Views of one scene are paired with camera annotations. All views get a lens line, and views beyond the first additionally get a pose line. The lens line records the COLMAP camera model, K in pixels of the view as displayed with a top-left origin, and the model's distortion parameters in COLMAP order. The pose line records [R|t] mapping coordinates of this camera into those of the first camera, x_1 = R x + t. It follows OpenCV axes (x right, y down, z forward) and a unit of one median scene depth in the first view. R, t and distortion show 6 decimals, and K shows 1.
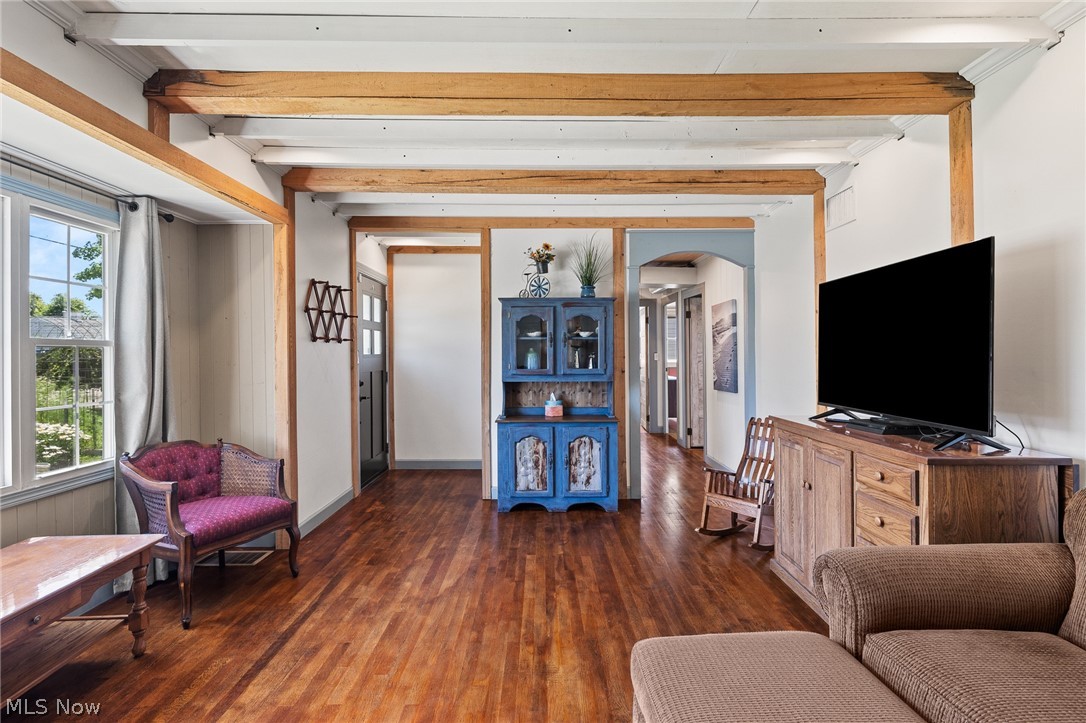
lens RADIAL K [[530.6, 0, 546.9], [0, 530.6, 352.6], [0, 0, 1]] dist [-0.004200, 0.000443]
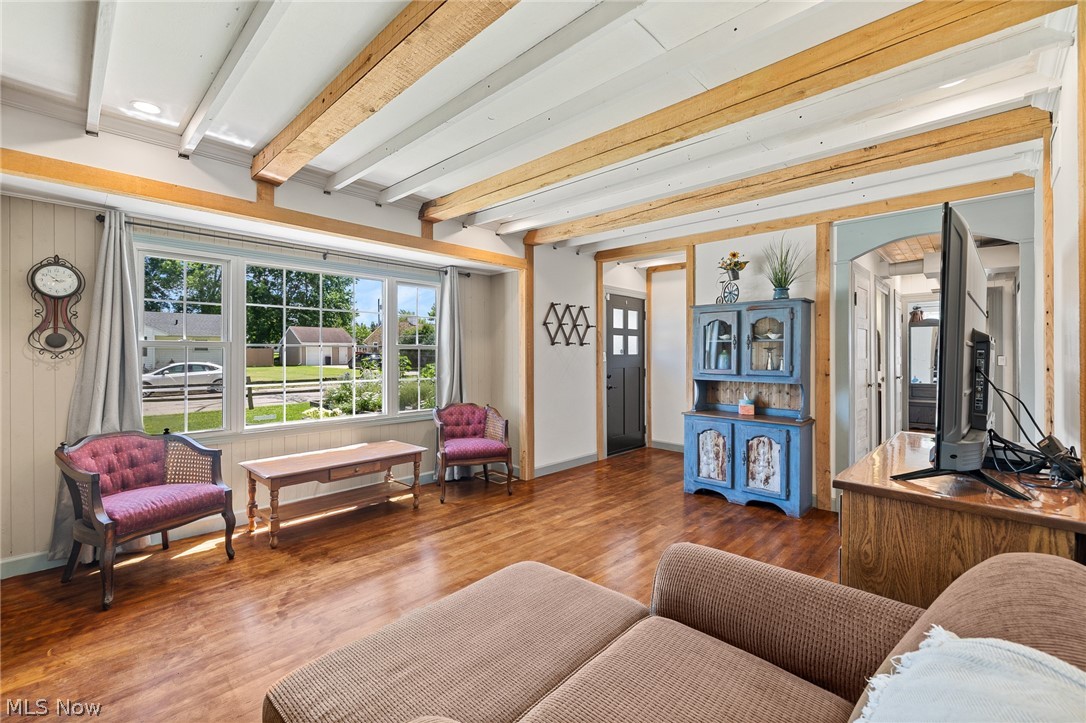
lens RADIAL K [[466.3, 0, 535.0], [0, 466.3, 357.4], [0, 0, 1]] dist [-0.001026, -0.000760]
pose [[0.704151, 0.012376, -0.709942, 0.398444], [-0.005875, 0.999915, 0.011604, -0.002252], [0.710026, -0.004000, 0.704164, 0.055125]]
